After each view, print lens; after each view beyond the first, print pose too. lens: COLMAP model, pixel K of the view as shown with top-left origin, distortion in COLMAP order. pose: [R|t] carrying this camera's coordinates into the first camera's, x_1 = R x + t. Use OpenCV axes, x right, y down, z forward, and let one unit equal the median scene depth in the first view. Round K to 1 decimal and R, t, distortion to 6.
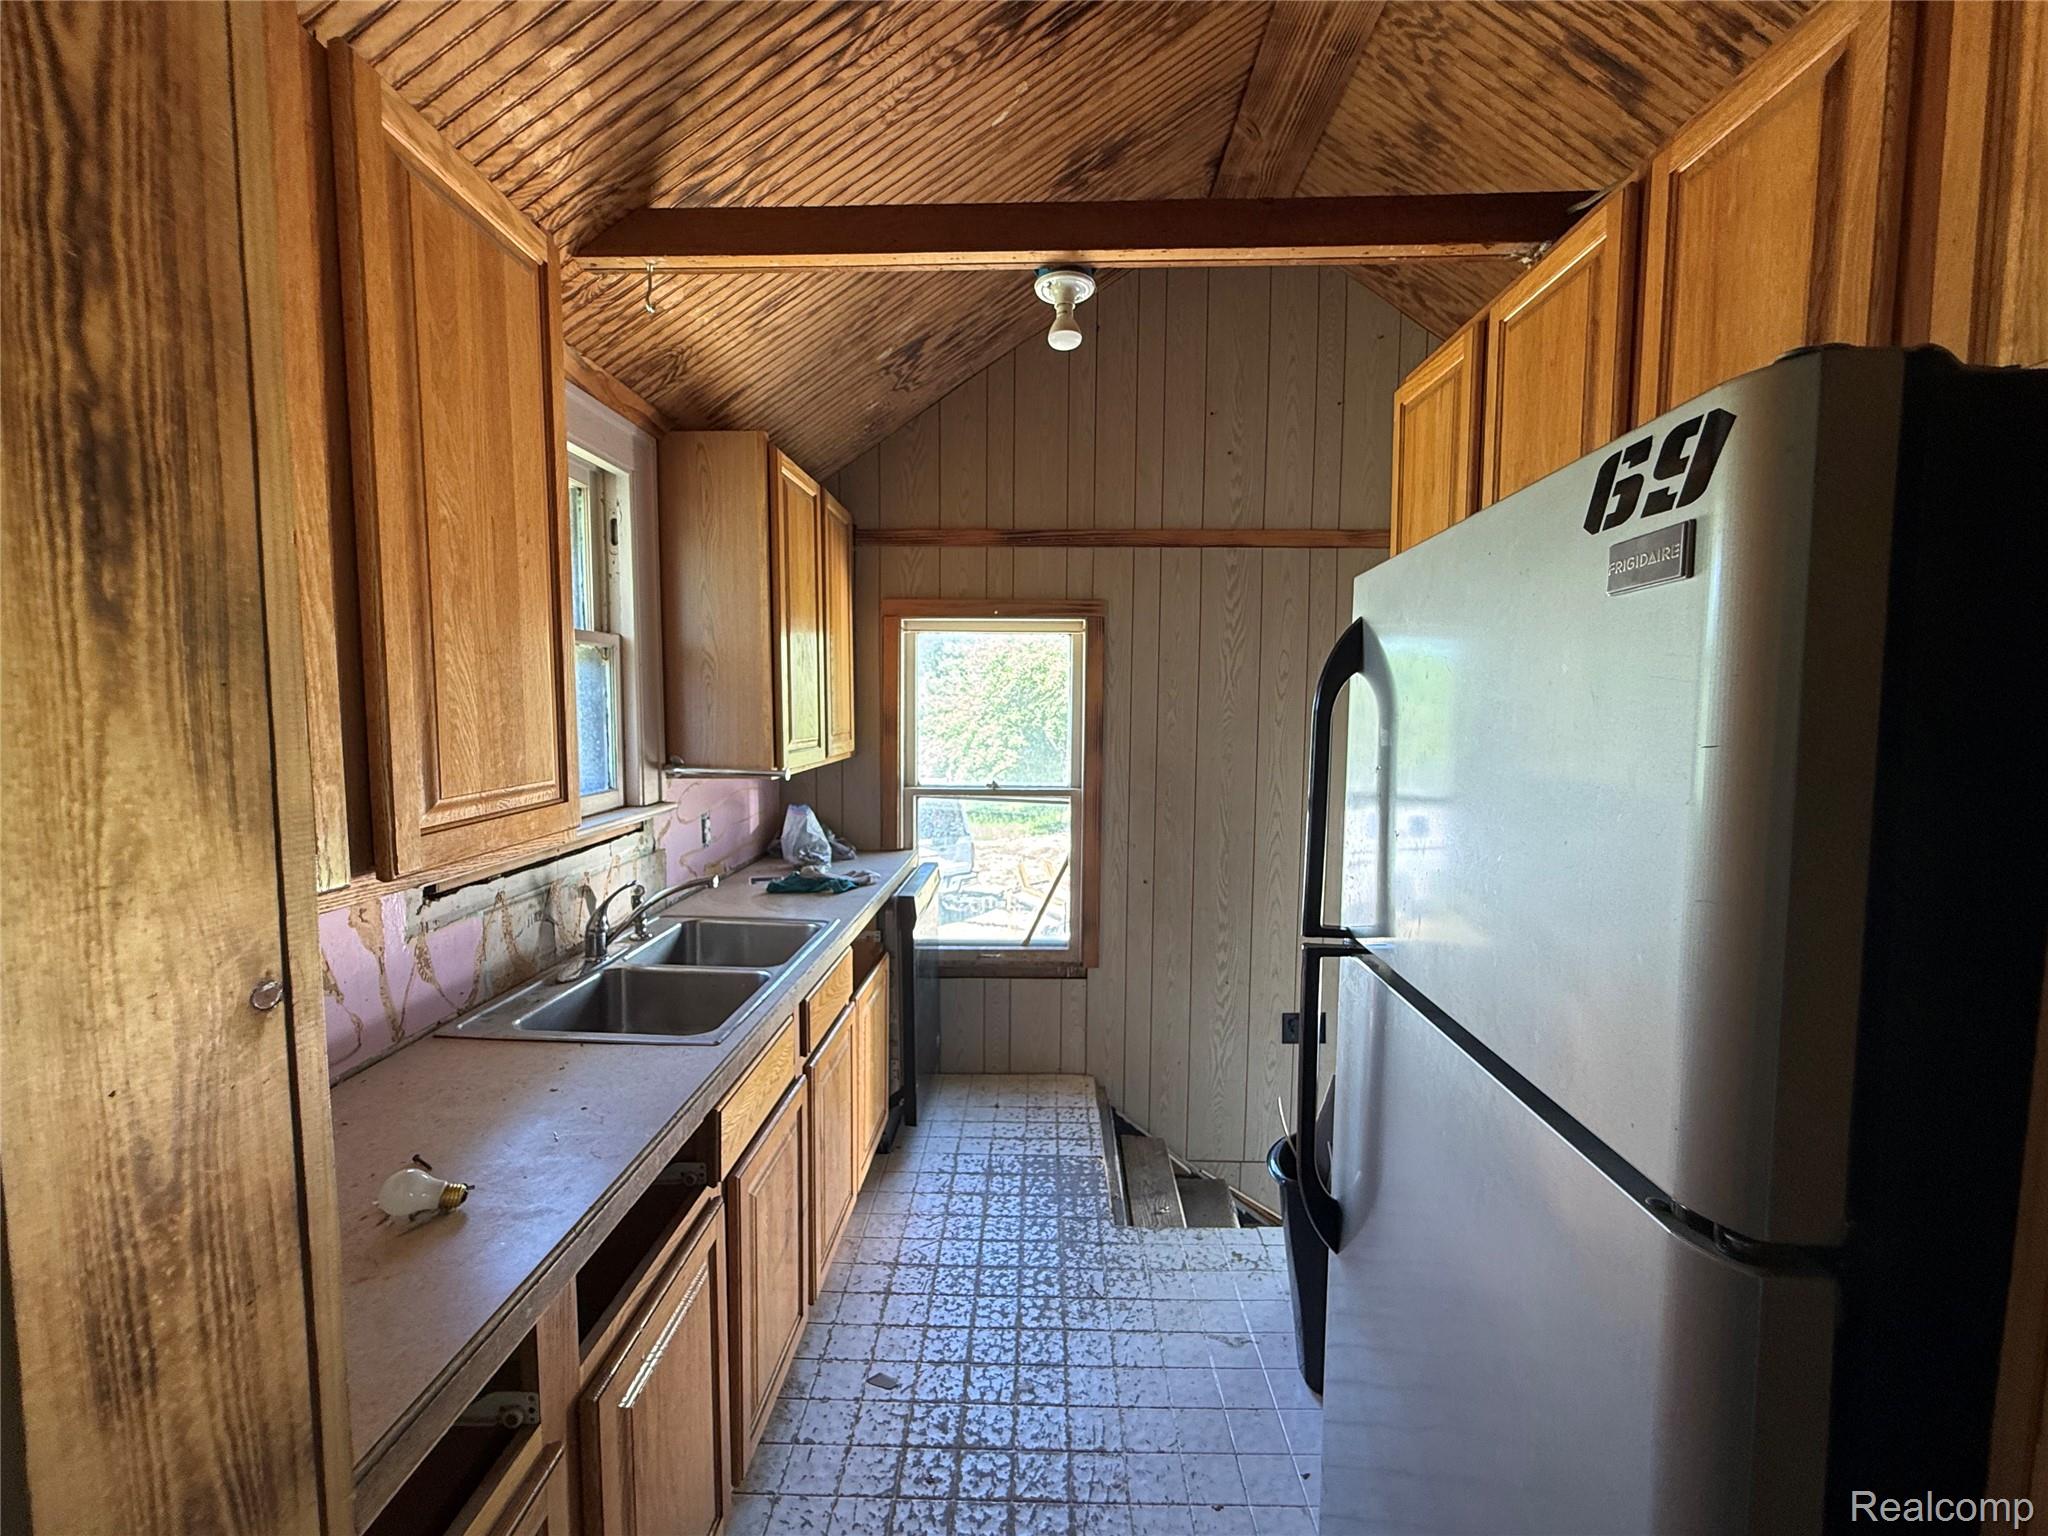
lens RADIAL K [[863.0, 0, 1026.3], [0, 863.0, 769.6], [0, 0, 1]] dist [-0.002041, 0.000323]
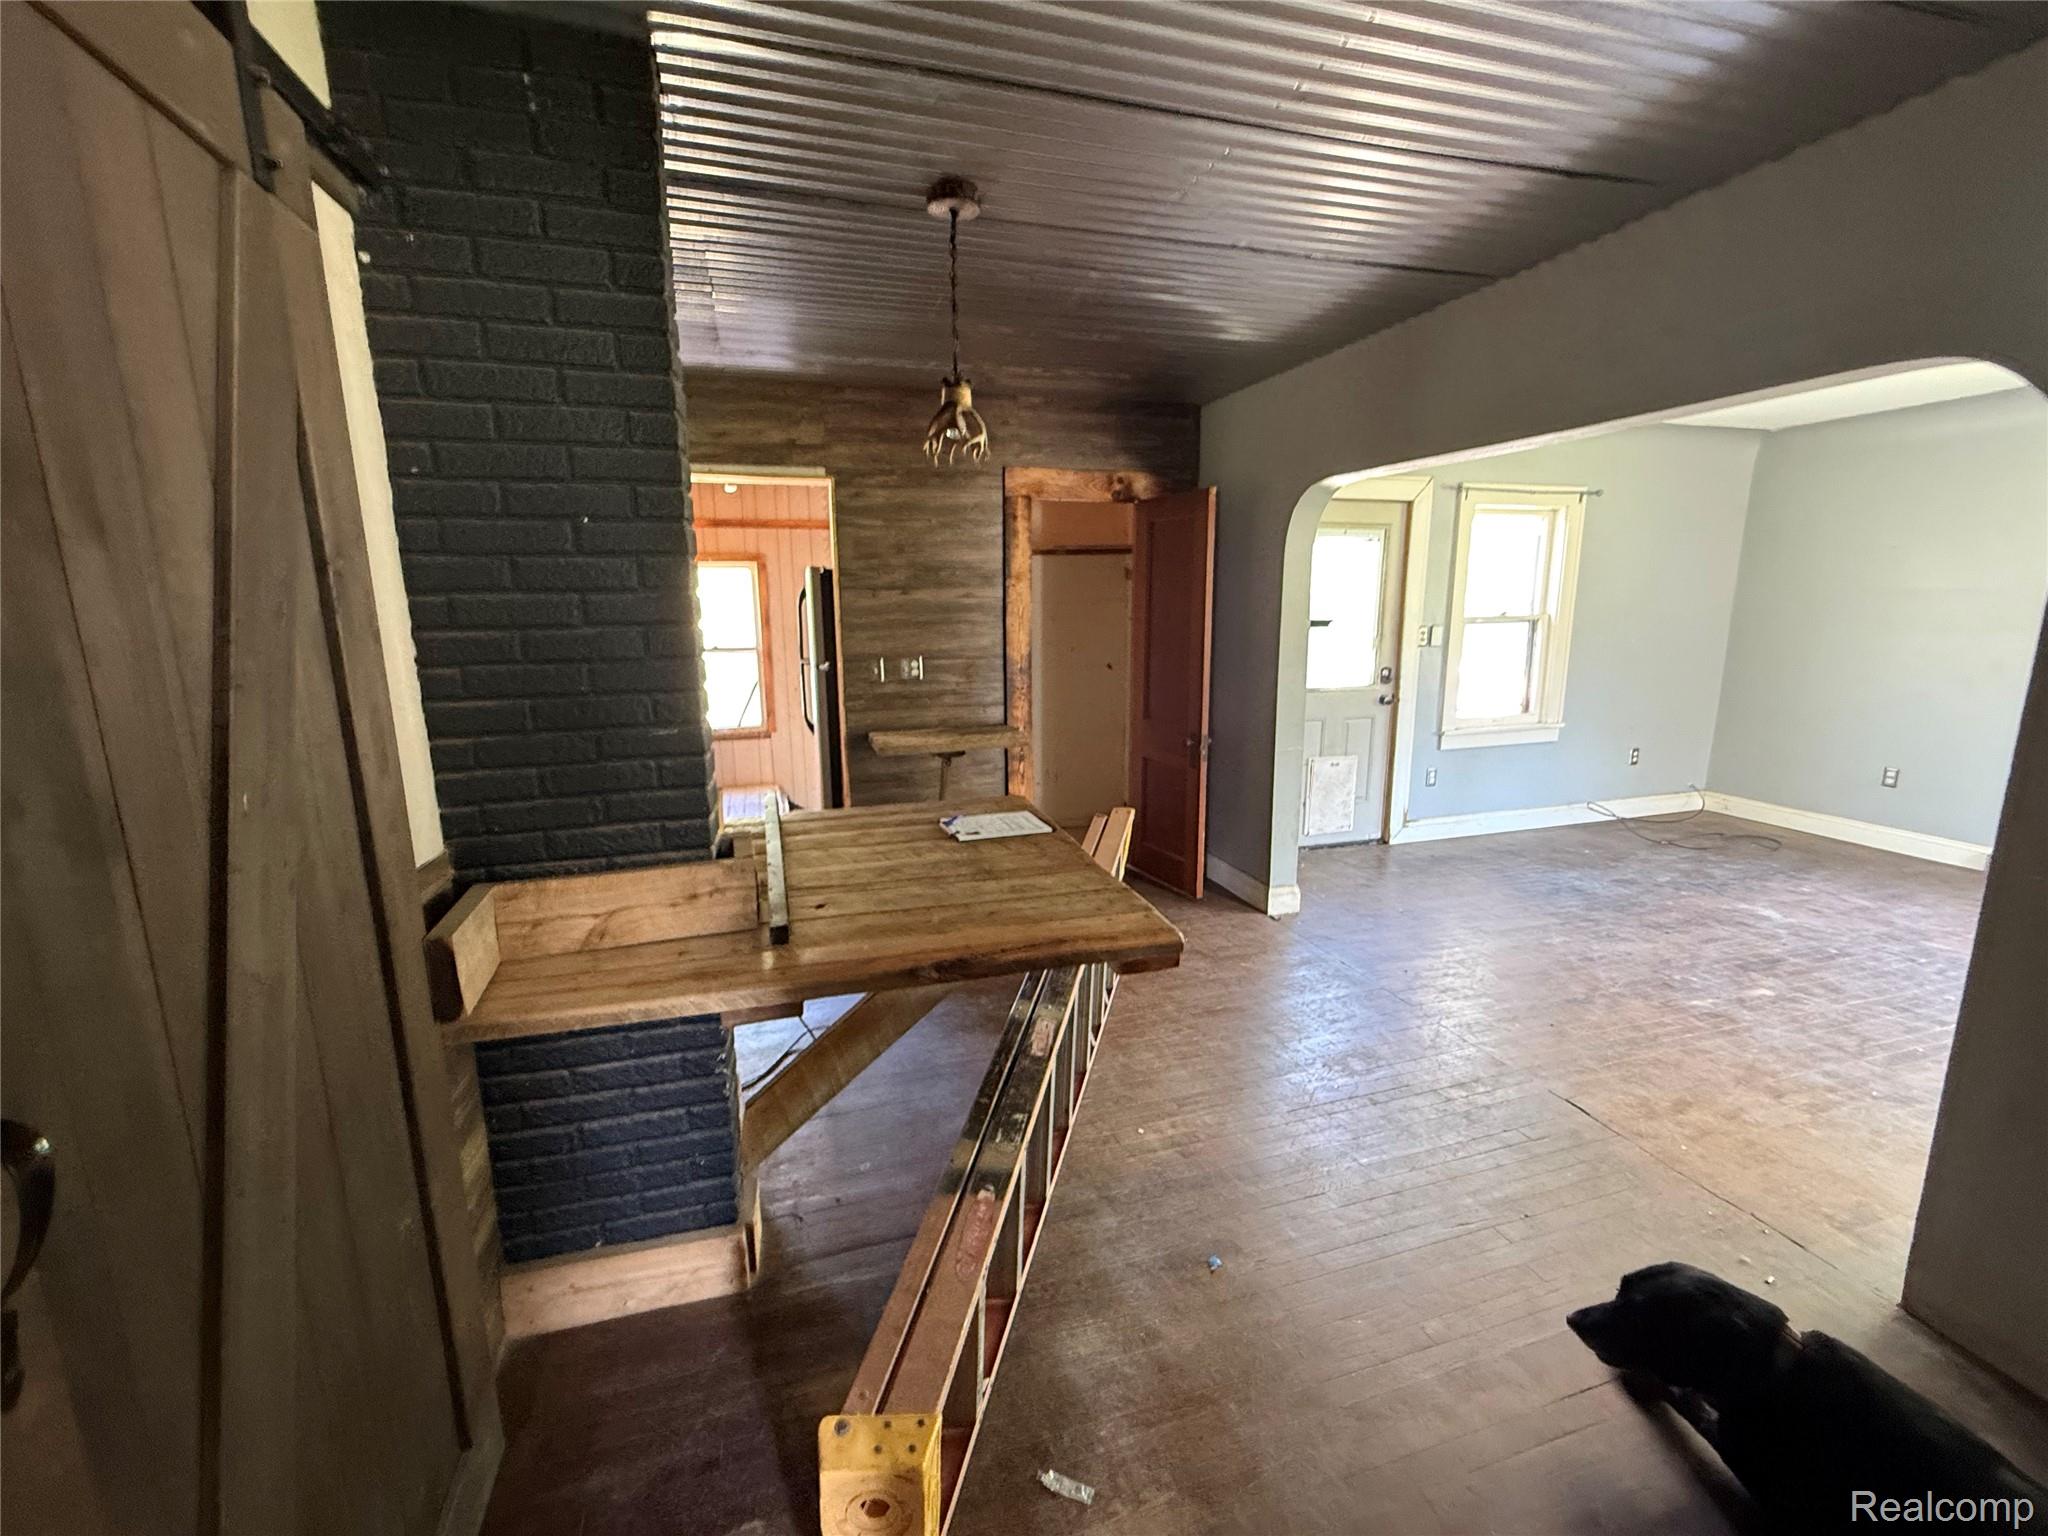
lens RADIAL K [[863.0, 0, 1012.9], [0, 863.0, 768.7], [0, 0, 1]] dist [-0.002041, 0.000323]
pose [[0.945754, -0.081967, 0.314372, -0.038659], [0.041974, 0.990368, 0.131947, 0.065231], [-0.322159, -0.111594, 0.940085, -1.167636]]
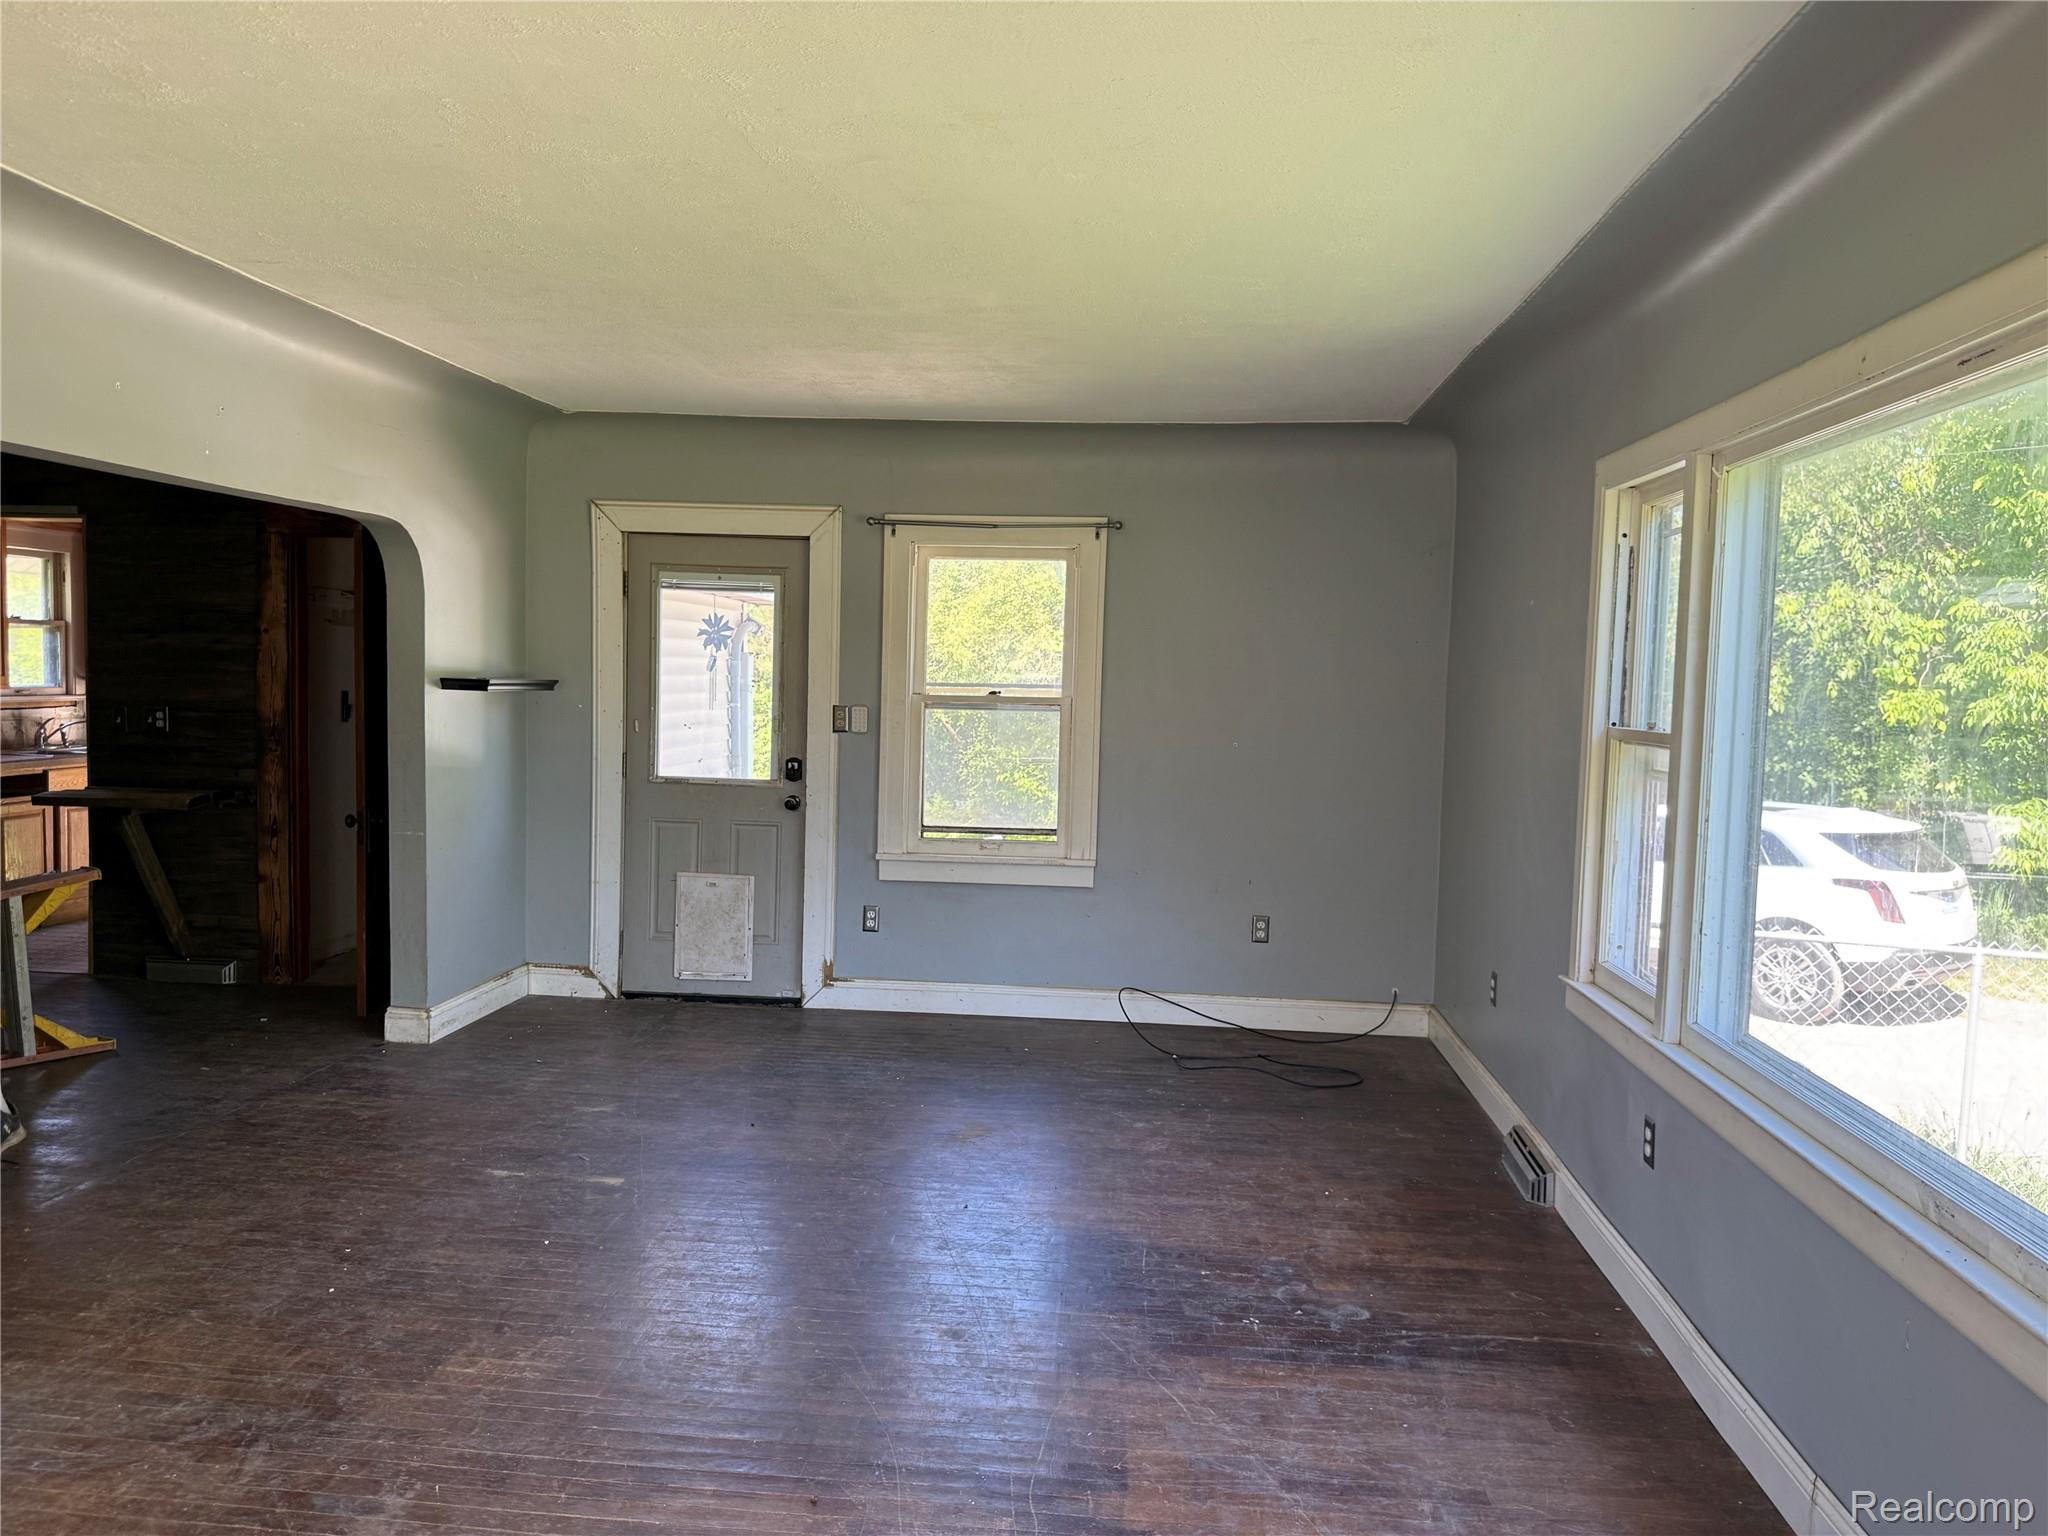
lens RADIAL K [[1446.6, 0, 1028.4], [0, 1446.6, 761.3], [0, 0, 1]] dist [0.013171, -0.006833]
pose [[0.998918, 0.018472, -0.042679, 2.500014], [-0.018688, 0.999815, -0.004661, 0.163614], [0.042585, 0.005454, 0.999078, -2.199489]]
